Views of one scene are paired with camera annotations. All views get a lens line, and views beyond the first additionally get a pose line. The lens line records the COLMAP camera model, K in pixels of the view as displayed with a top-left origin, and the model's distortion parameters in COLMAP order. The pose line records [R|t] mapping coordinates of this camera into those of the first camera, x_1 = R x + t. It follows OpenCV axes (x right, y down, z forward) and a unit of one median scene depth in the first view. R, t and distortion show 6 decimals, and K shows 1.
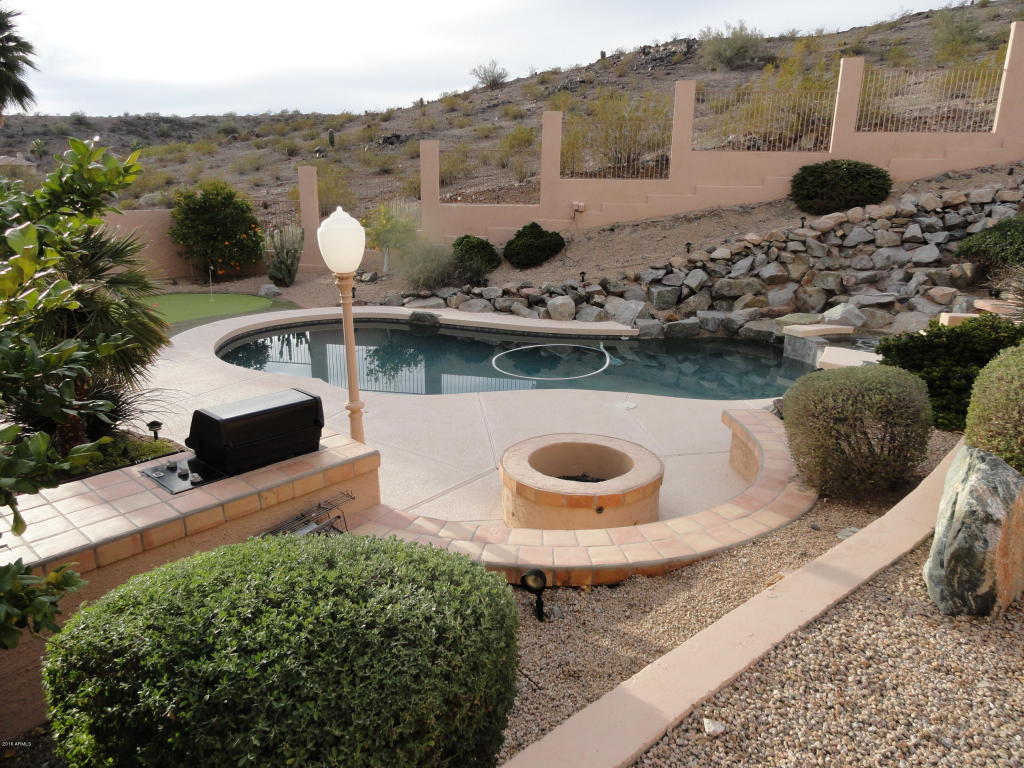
lens RADIAL K [[714.1, 0, 509.5], [0, 714.1, 380.1], [0, 0, 1]] dist [-0.013983, 0.012522]
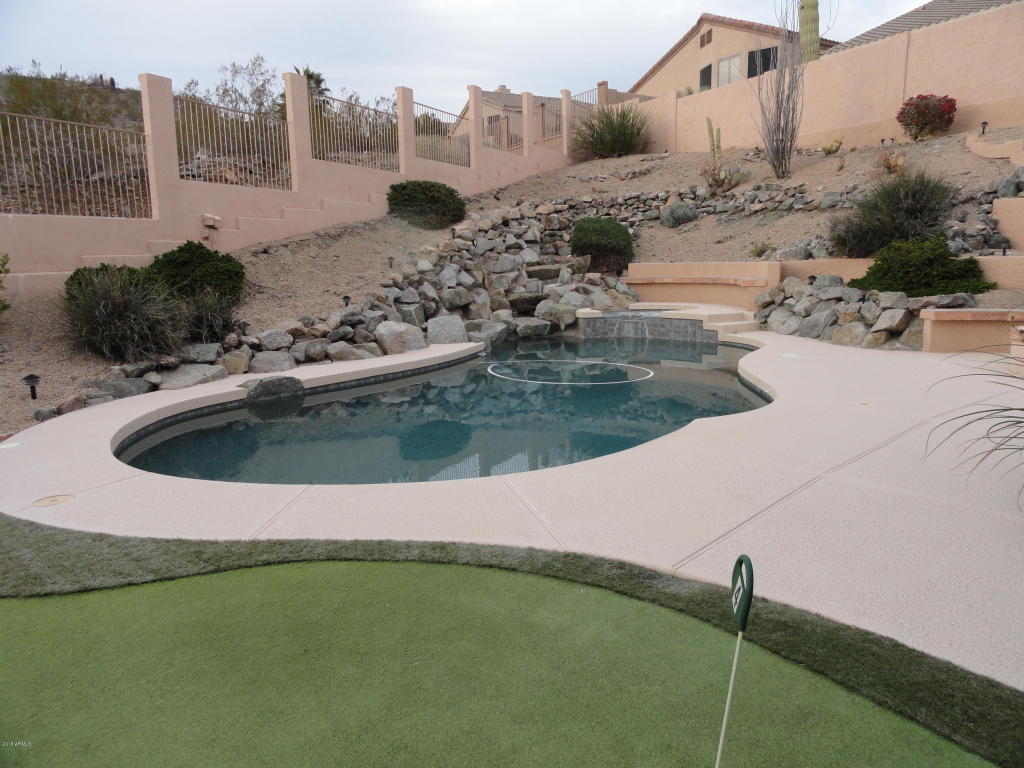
lens RADIAL K [[714.1, 0, 514.1], [0, 714.1, 383.8], [0, 0, 1]] dist [-0.013983, 0.012522]
pose [[0.279755, -0.182247, 0.942615, -0.588046], [0.286606, 0.952901, 0.099175, -0.089949], [-0.916294, 0.242415, 0.318812, 0.639948]]
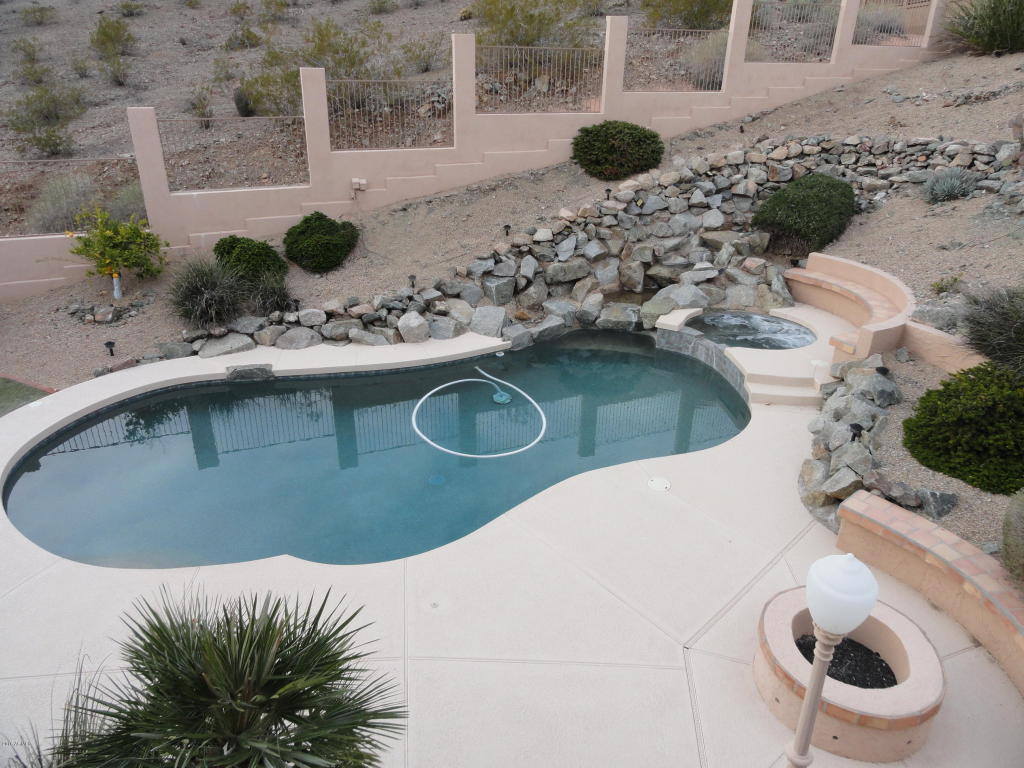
lens RADIAL K [[714.1, 0, 515.7], [0, 714.1, 385.6], [0, 0, 1]] dist [-0.013983, 0.012522]
pose [[0.832378, -0.236225, 0.501344, -0.267057], [0.145062, 0.965939, 0.214288, -0.195258], [-0.534888, -0.105643, 0.838293, 0.195638]]
